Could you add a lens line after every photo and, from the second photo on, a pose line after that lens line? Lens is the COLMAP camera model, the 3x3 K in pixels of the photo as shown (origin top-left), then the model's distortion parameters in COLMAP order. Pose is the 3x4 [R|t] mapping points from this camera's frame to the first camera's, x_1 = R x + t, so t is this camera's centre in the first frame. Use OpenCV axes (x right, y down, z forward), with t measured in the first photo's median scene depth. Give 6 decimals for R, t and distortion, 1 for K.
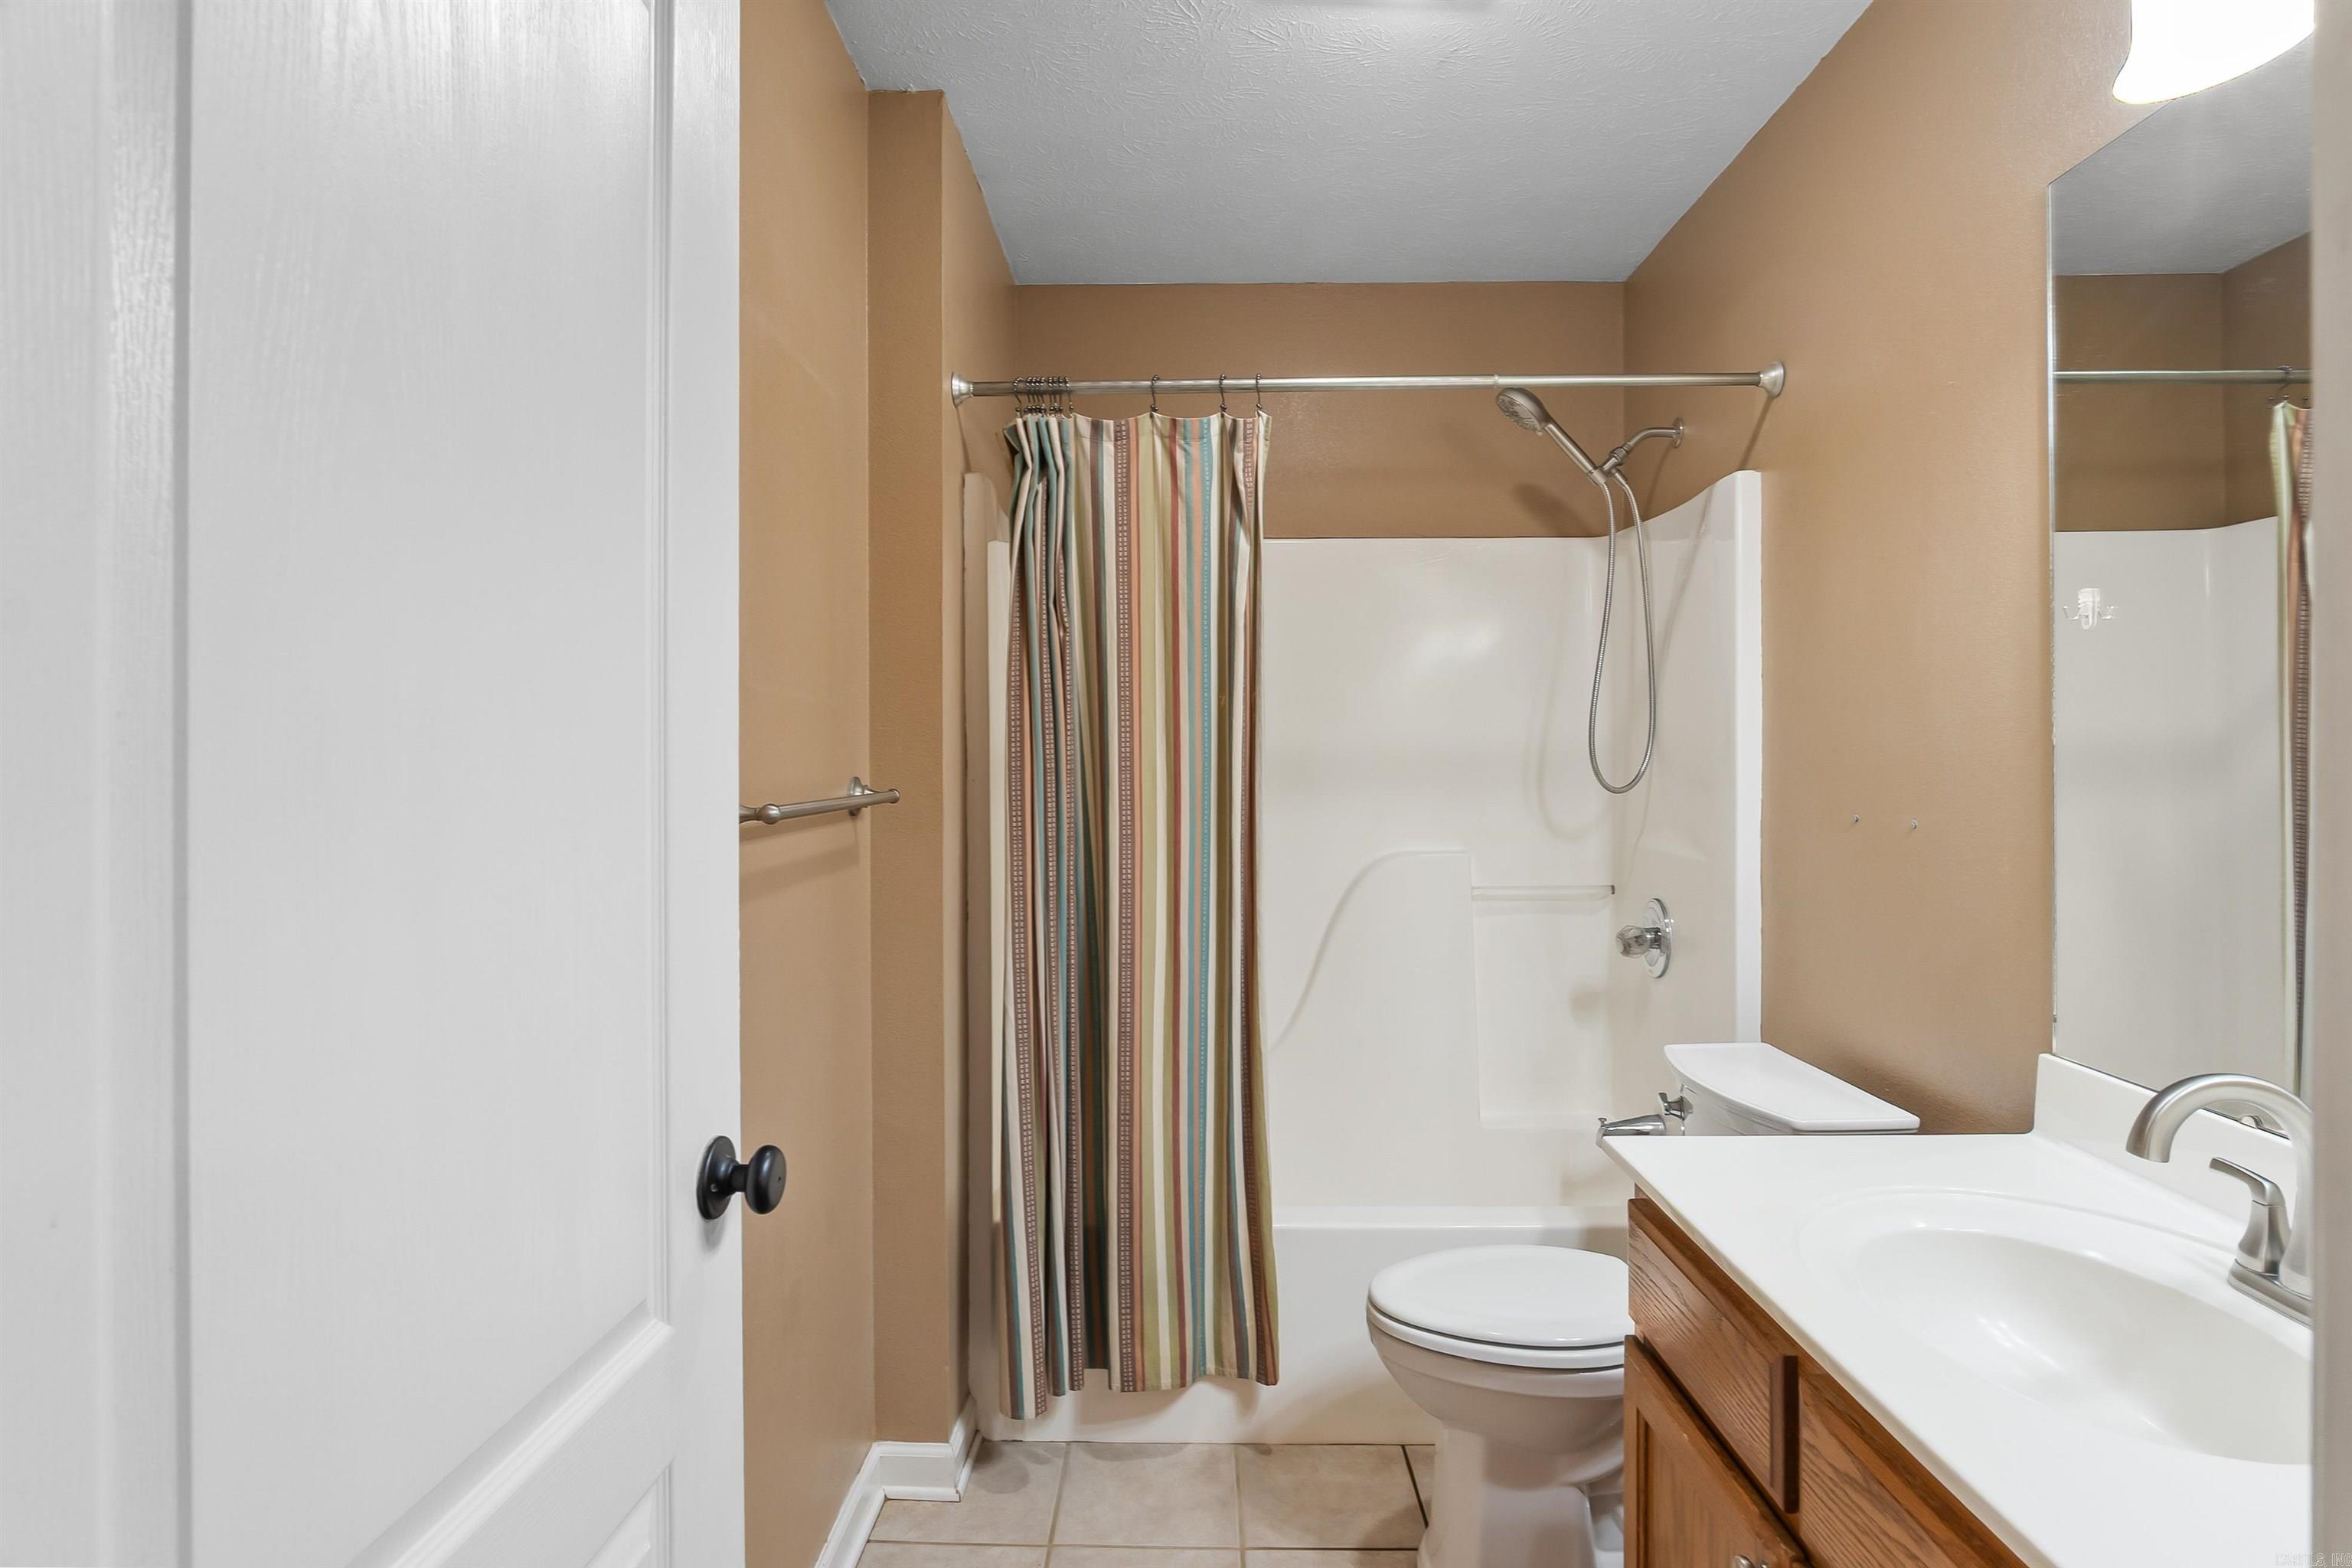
lens RADIAL K [[1257.1, 0, 1148.1], [0, 1257.1, 764.5], [0, 0, 1]] dist [-0.025981, 0.009062]
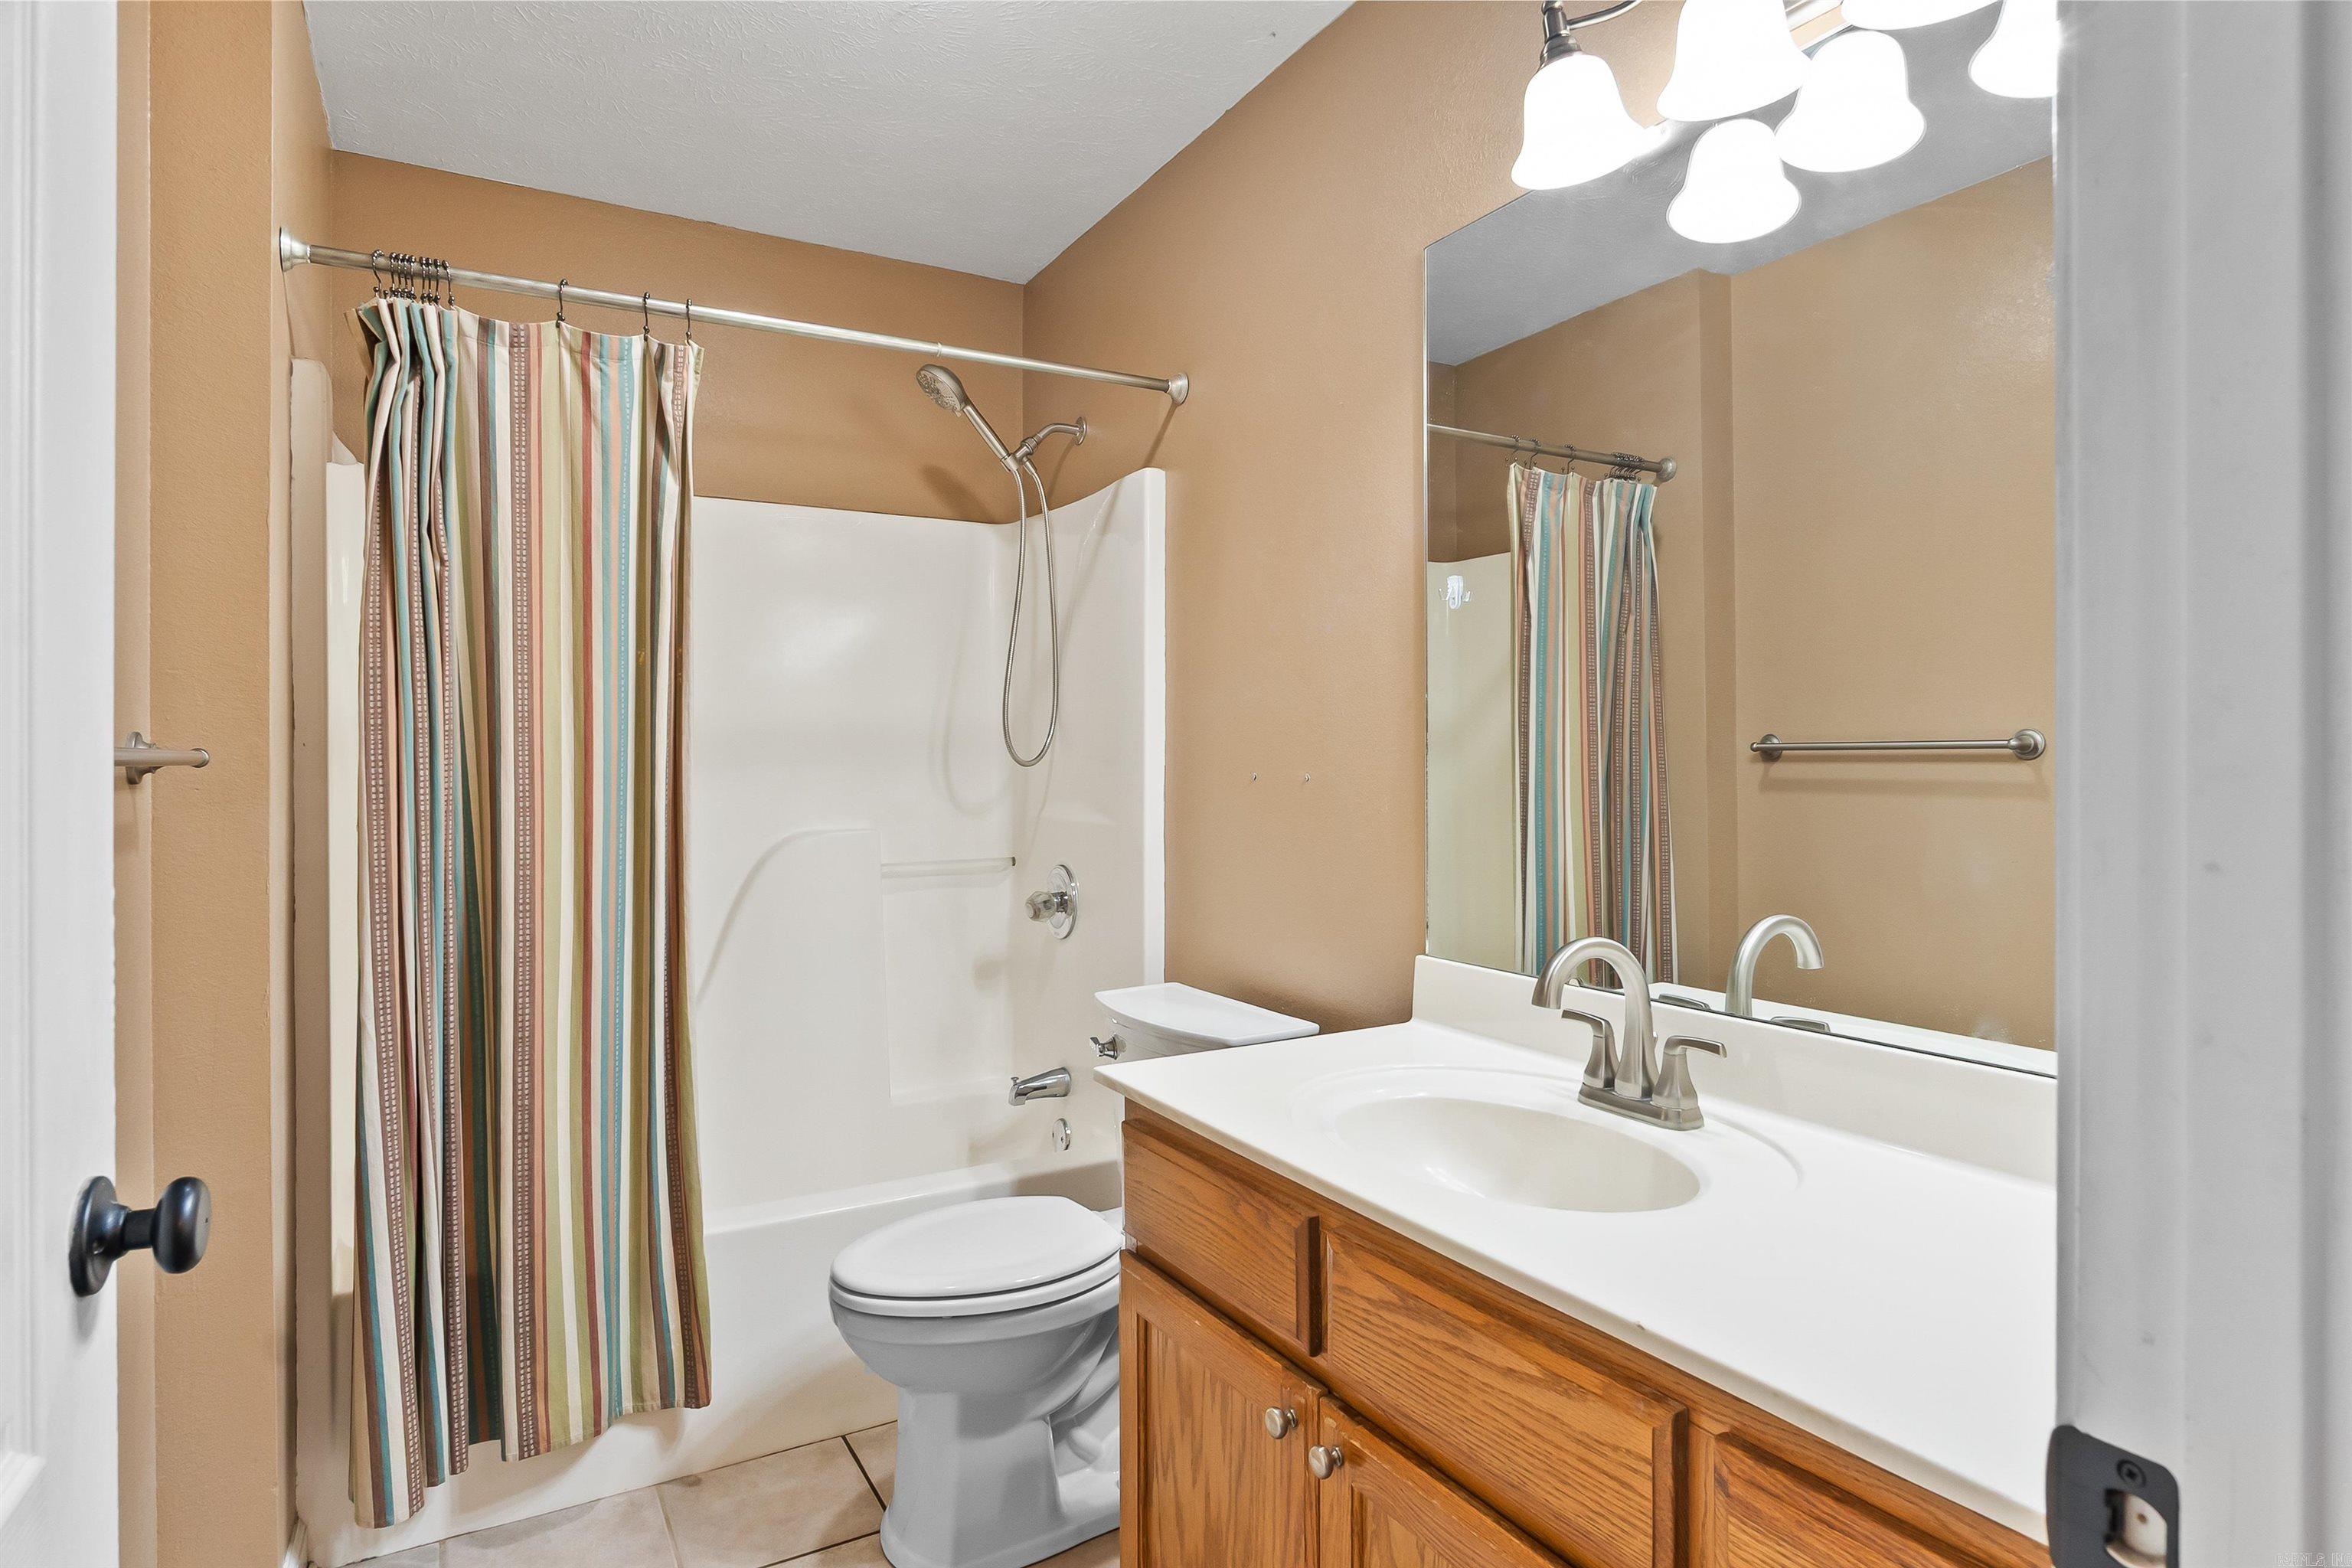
lens RADIAL K [[1257.1, 0, 1167.0], [0, 1257.1, 767.3], [0, 0, 1]] dist [-0.025981, 0.009062]
pose [[0.854913, 0.000279, 0.518771, -0.085216], [0.001349, 0.999995, -0.002761, 0.031693], [-0.518770, 0.003060, 0.854909, 0.043115]]
